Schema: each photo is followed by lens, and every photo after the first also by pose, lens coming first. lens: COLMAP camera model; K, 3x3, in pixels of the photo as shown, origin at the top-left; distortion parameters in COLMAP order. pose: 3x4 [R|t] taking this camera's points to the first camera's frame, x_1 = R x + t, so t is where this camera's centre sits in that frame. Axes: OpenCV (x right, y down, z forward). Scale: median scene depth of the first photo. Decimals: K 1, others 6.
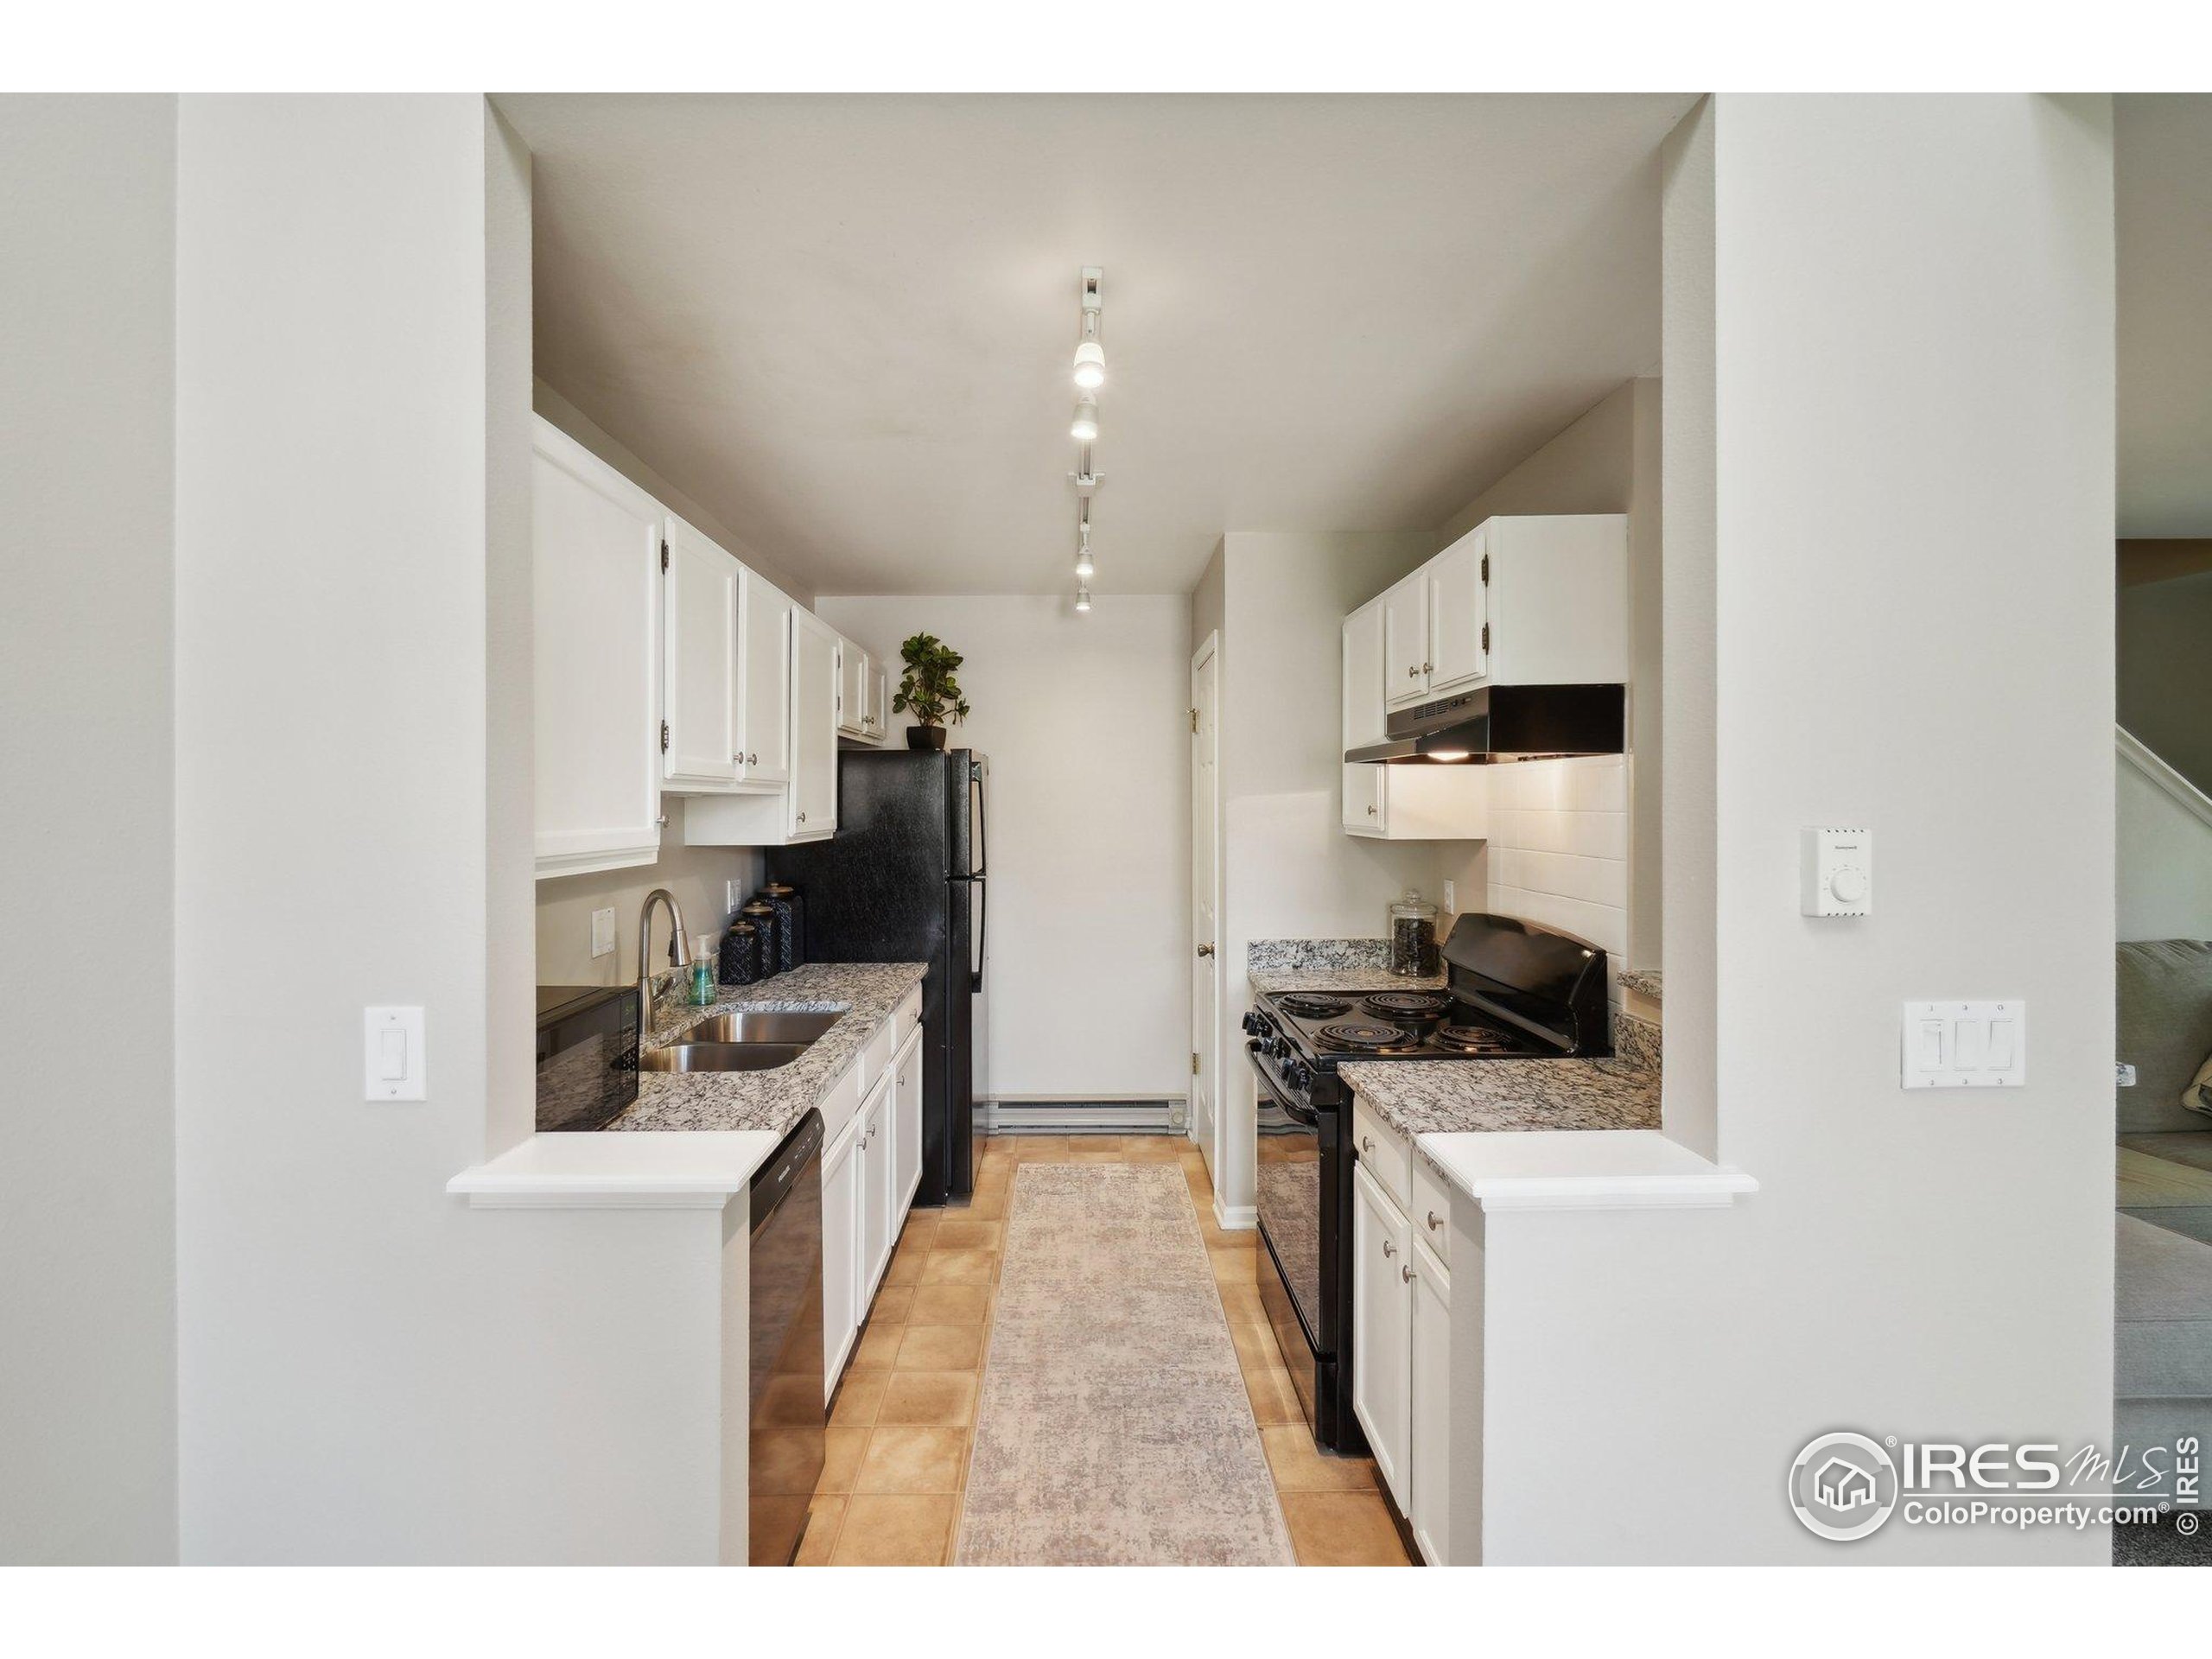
lens RADIAL K [[975.6, 0, 1097.1], [0, 975.6, 787.7], [0, 0, 1]] dist [-0.024855, 0.002601]
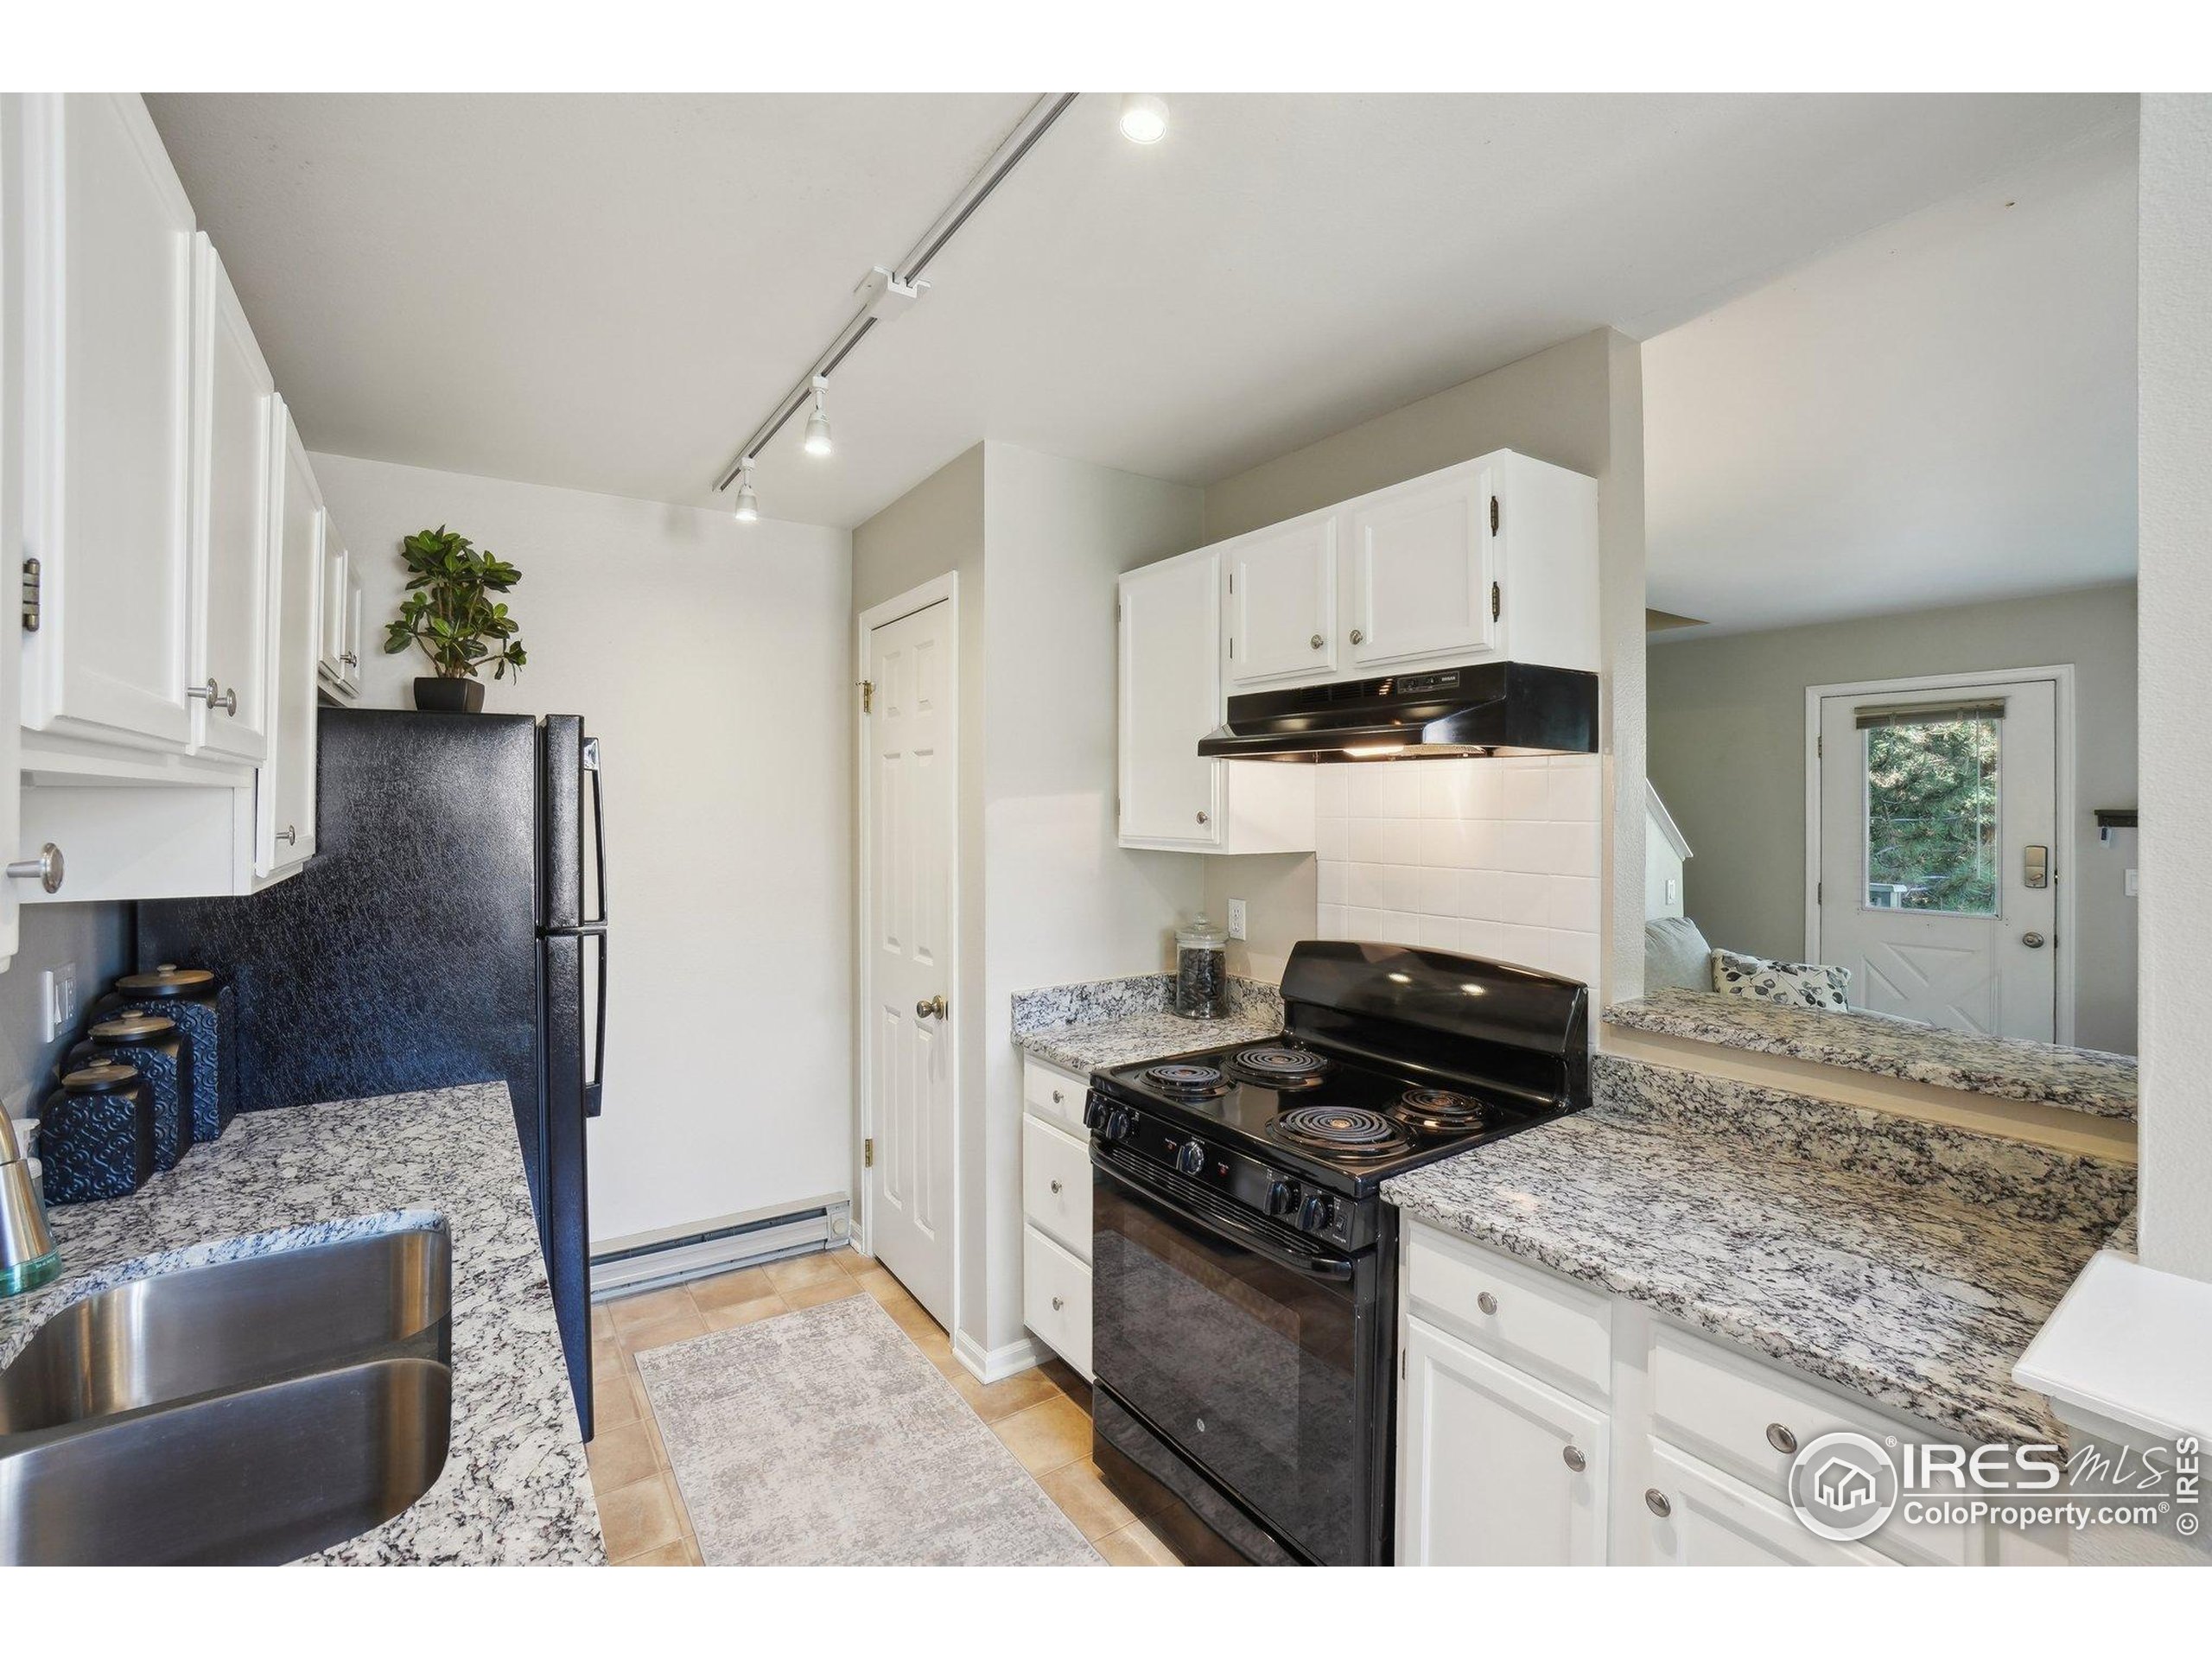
lens RADIAL K [[975.6, 0, 1099.1], [0, 975.6, 808.0], [0, 0, 1]] dist [-0.024855, 0.002601]
pose [[0.843489, 0.005174, 0.537122, -0.192887], [-0.014632, 0.999804, 0.013348, 0.004354], [-0.536947, -0.019118, 0.843399, 0.337689]]
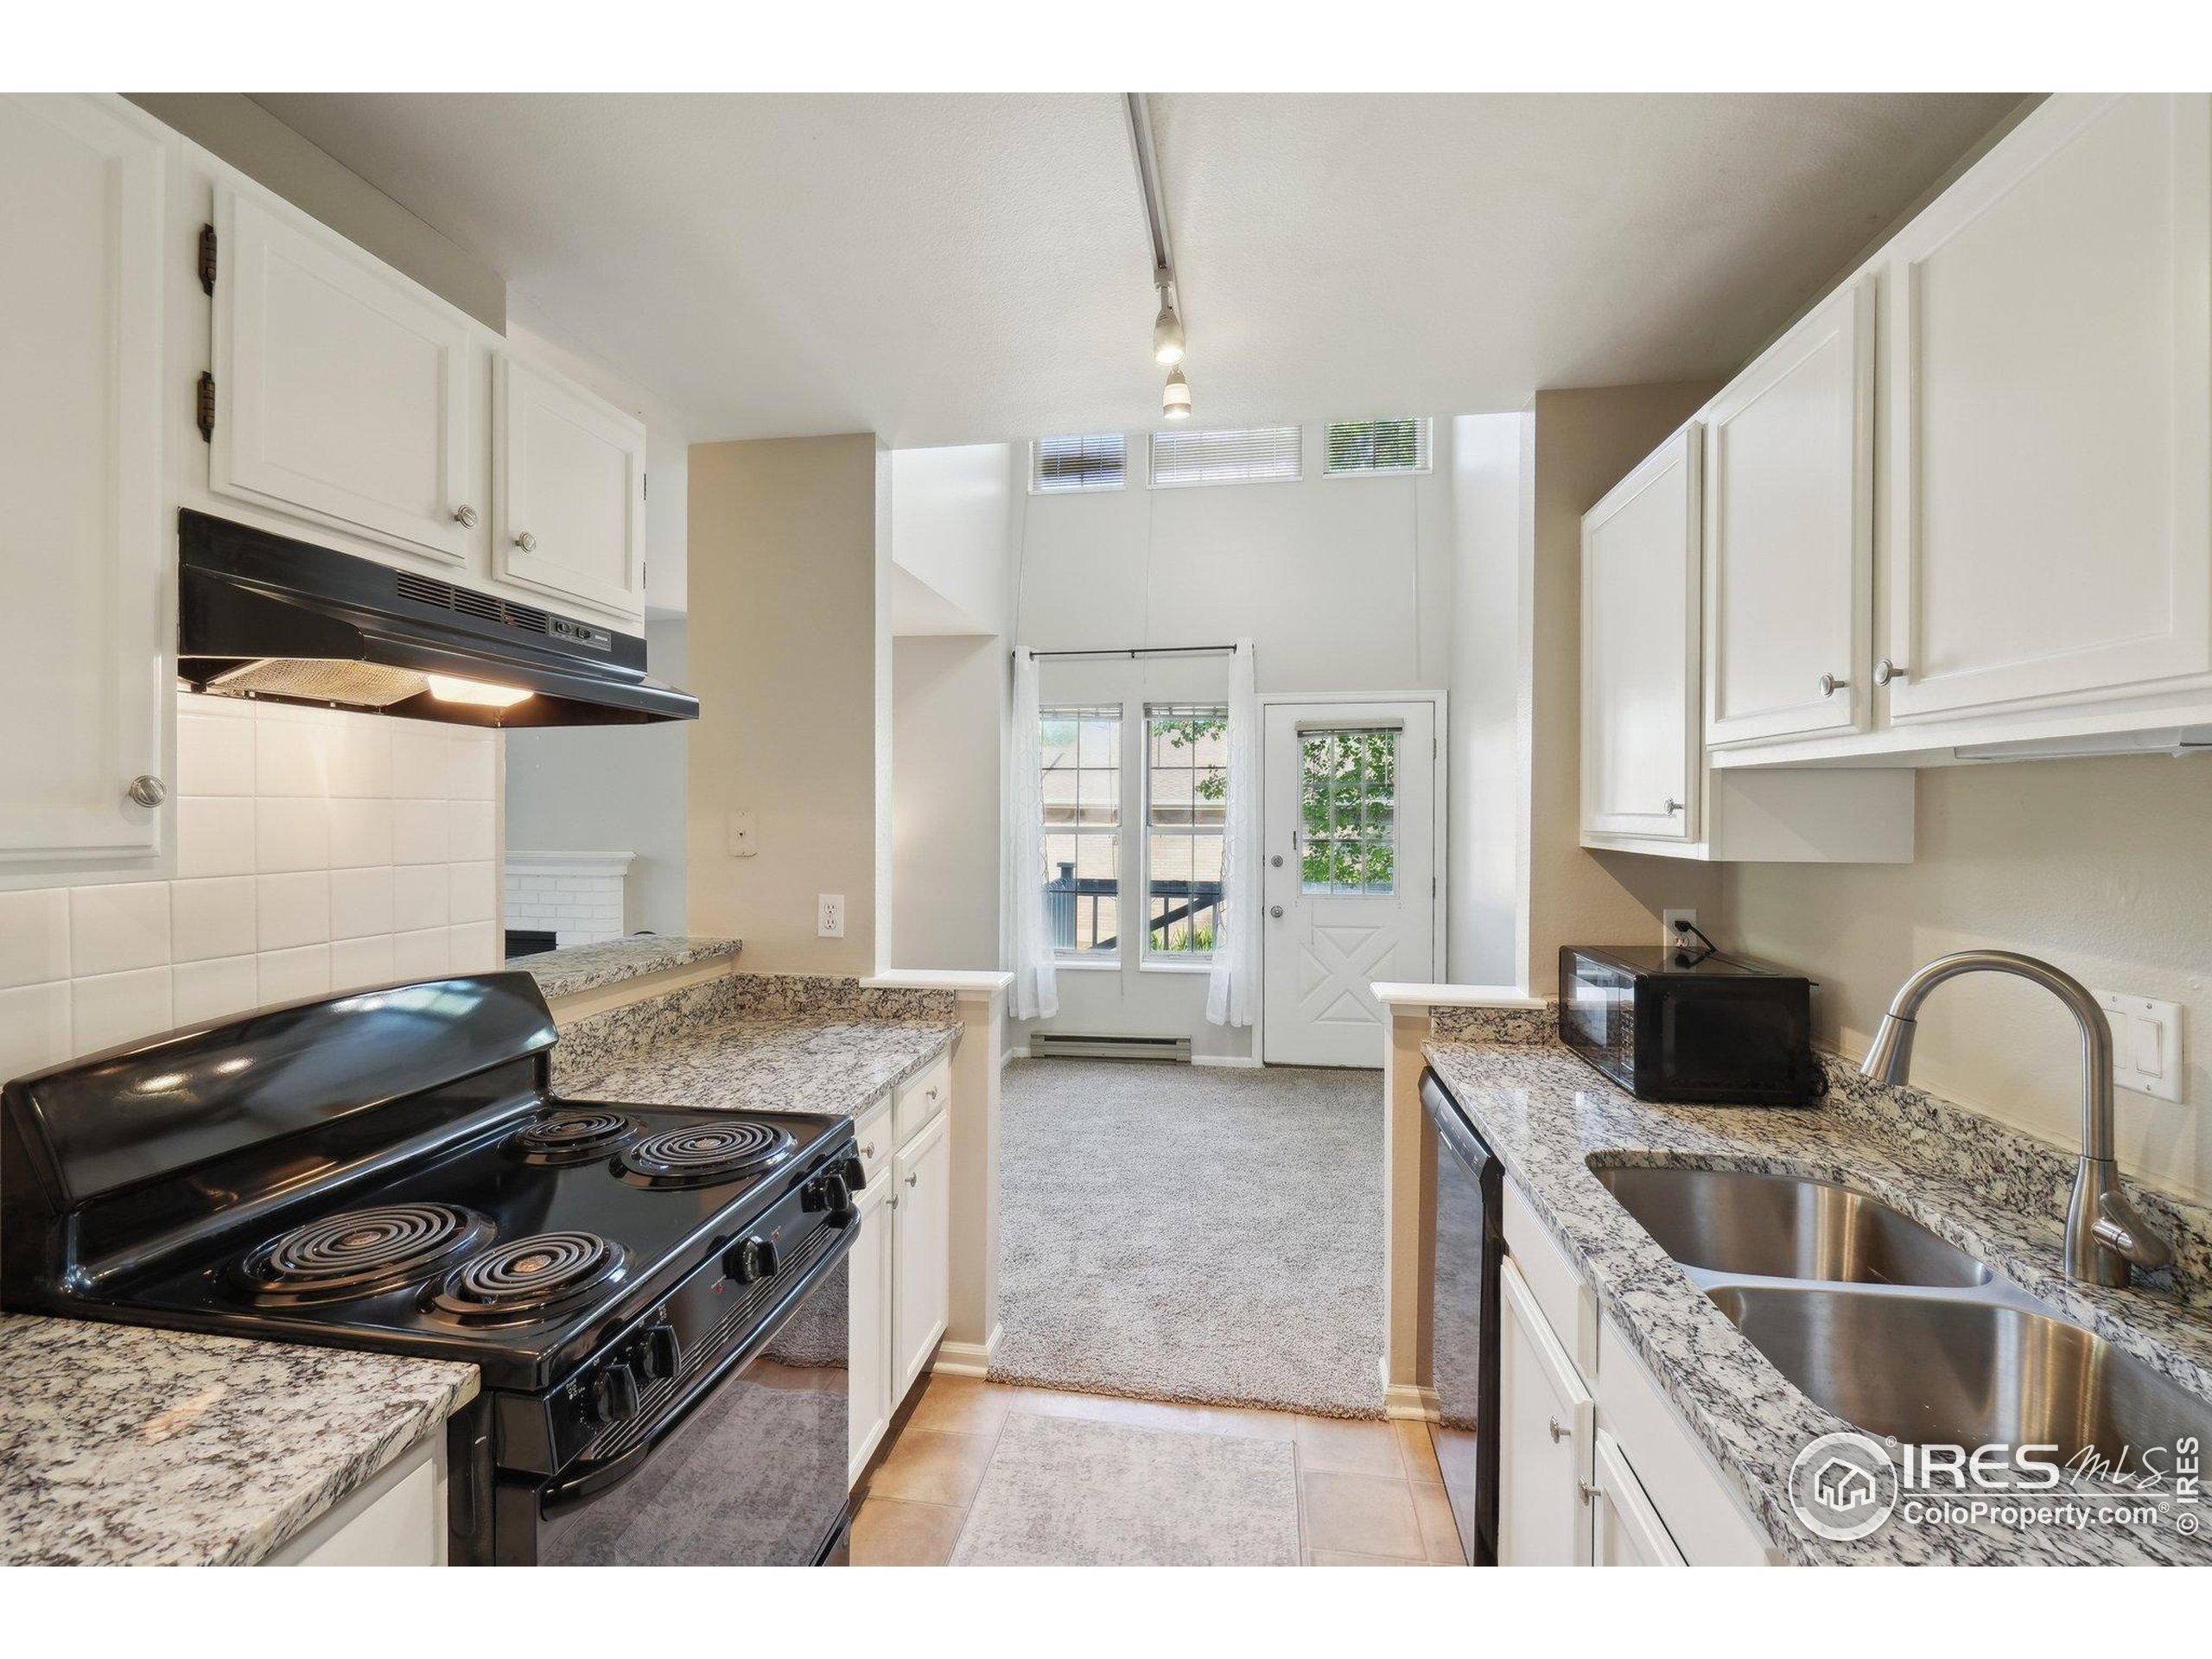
lens RADIAL K [[975.6, 0, 1103.7], [0, 975.6, 830.5], [0, 0, 1]] dist [-0.024855, 0.002601]
pose [[-0.985095, -0.004645, 0.171946, -0.061582], [-0.004463, 0.999989, 0.001450, 0.030423], [-0.171951, 0.000661, -0.985105, 1.105428]]
